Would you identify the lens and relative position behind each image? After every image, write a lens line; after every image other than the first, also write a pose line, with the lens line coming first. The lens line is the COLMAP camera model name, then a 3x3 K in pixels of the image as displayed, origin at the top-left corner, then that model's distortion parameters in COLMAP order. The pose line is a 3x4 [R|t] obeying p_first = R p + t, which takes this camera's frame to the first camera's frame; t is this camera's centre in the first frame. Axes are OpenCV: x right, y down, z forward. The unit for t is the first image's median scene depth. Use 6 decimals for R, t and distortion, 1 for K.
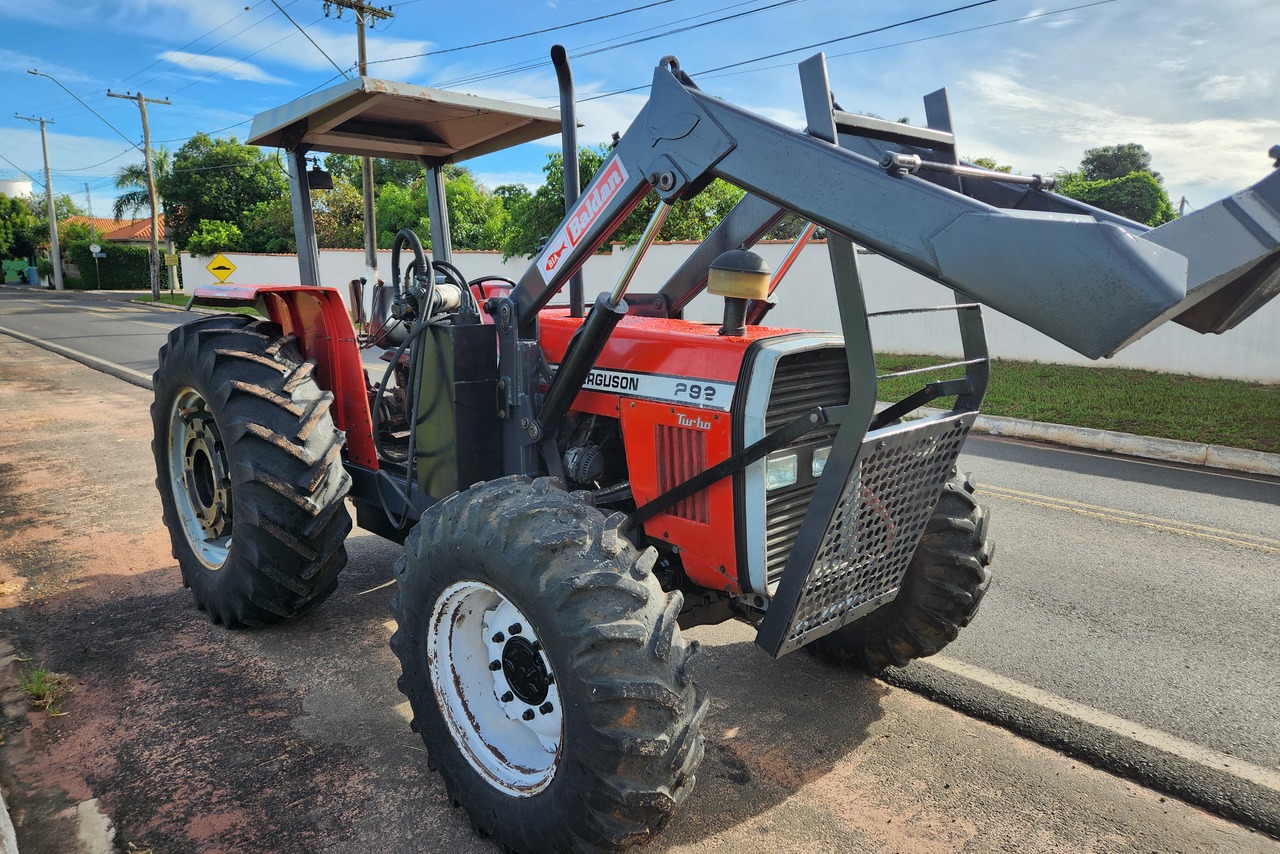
lens RADIAL K [[853.4, 0, 613.0], [0, 853.4, 439.0], [0, 0, 1]] dist [0.079375, -0.064022]
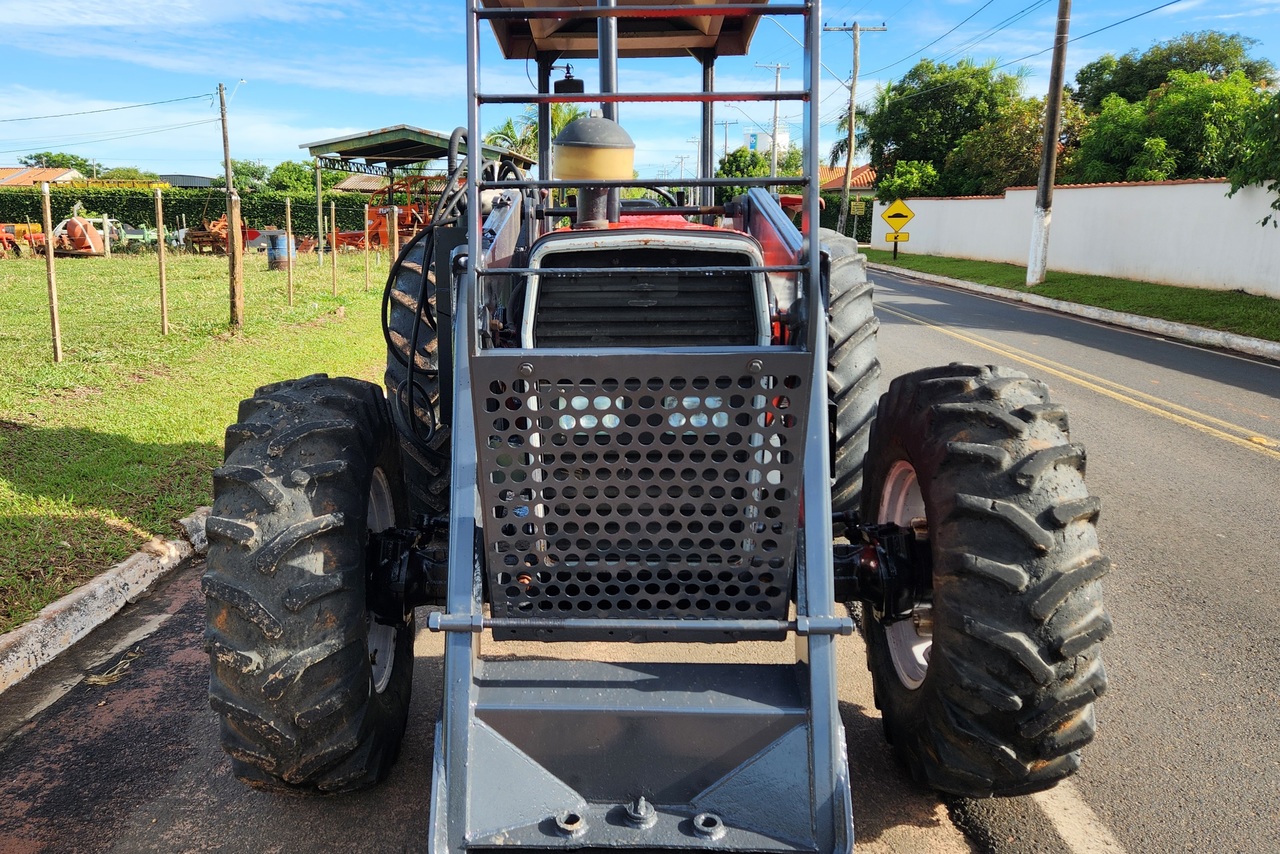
lens RADIAL K [[1087.1, 0, 640.0], [0, 1087.1, 427.0], [0, 0, 1]] dist [0.135563, -0.172885]
pose [[0.706183, 0.123882, -0.697107, 0.879935], [-0.135110, 0.990060, 0.039074, 0.008860], [0.695018, 0.066593, 0.715901, 0.340225]]
